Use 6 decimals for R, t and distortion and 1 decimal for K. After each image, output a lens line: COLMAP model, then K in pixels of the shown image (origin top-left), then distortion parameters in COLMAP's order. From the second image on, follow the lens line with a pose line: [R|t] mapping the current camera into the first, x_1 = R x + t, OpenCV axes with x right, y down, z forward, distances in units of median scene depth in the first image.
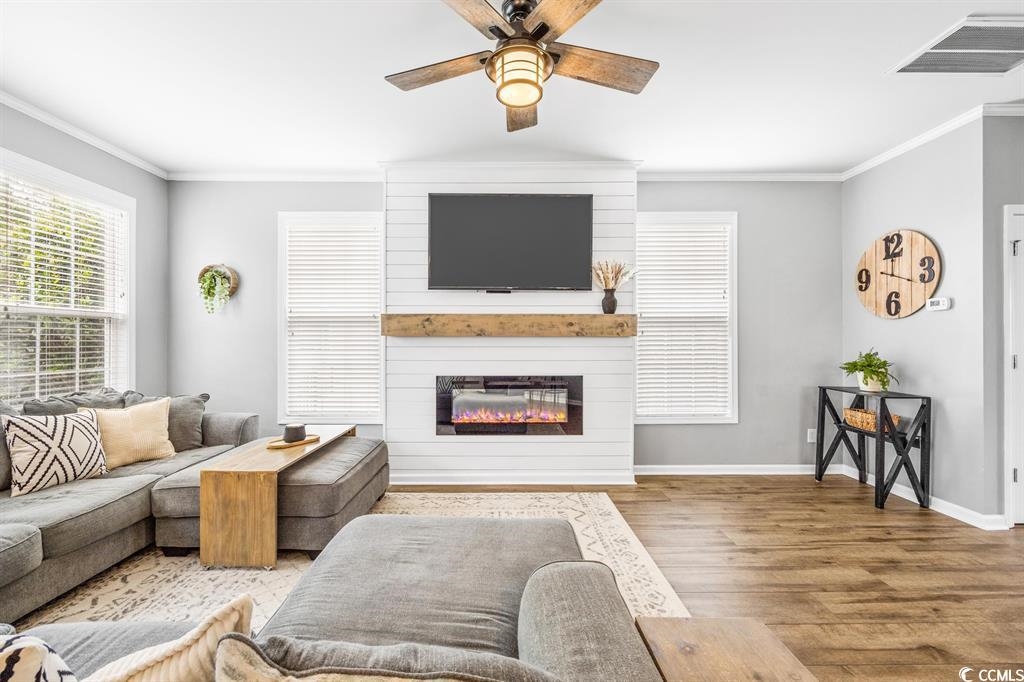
lens RADIAL K [[409.7, 0, 512.1], [0, 409.7, 340.1], [0, 0, 1]] dist [0.001109, -0.000234]
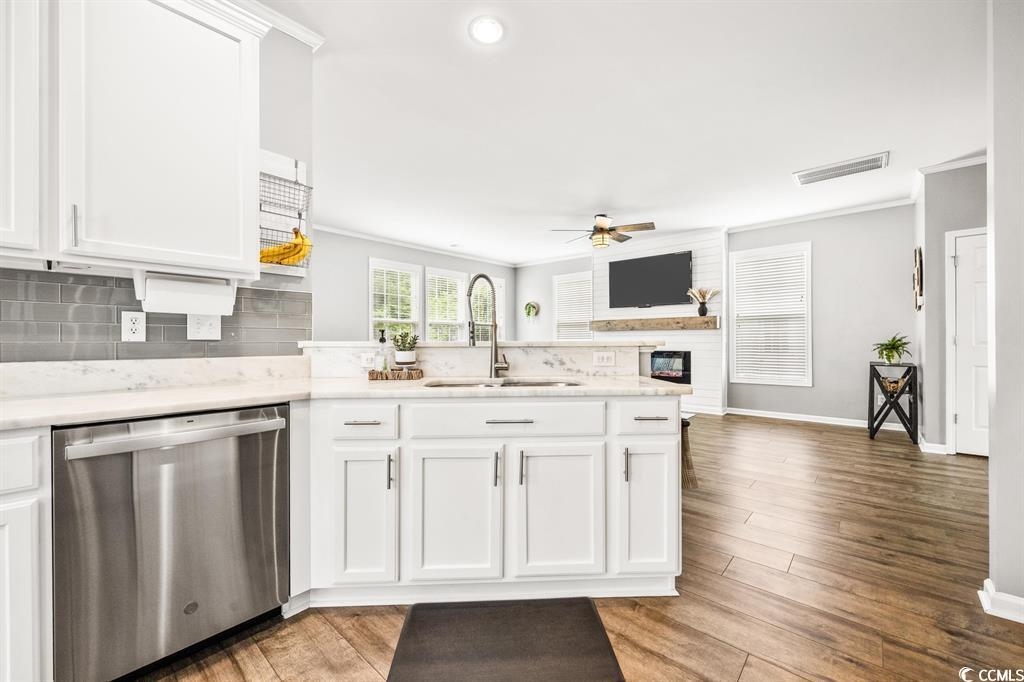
lens RADIAL K [[409.7, 0, 508.2], [0, 409.7, 340.6], [0, 0, 1]] dist [0.001109, -0.000234]
pose [[0.740136, -0.002229, -0.672453, 0.804947], [0.006515, 0.999971, 0.003857, 0.029060], [0.672425, -0.007235, 0.740130, -0.873519]]
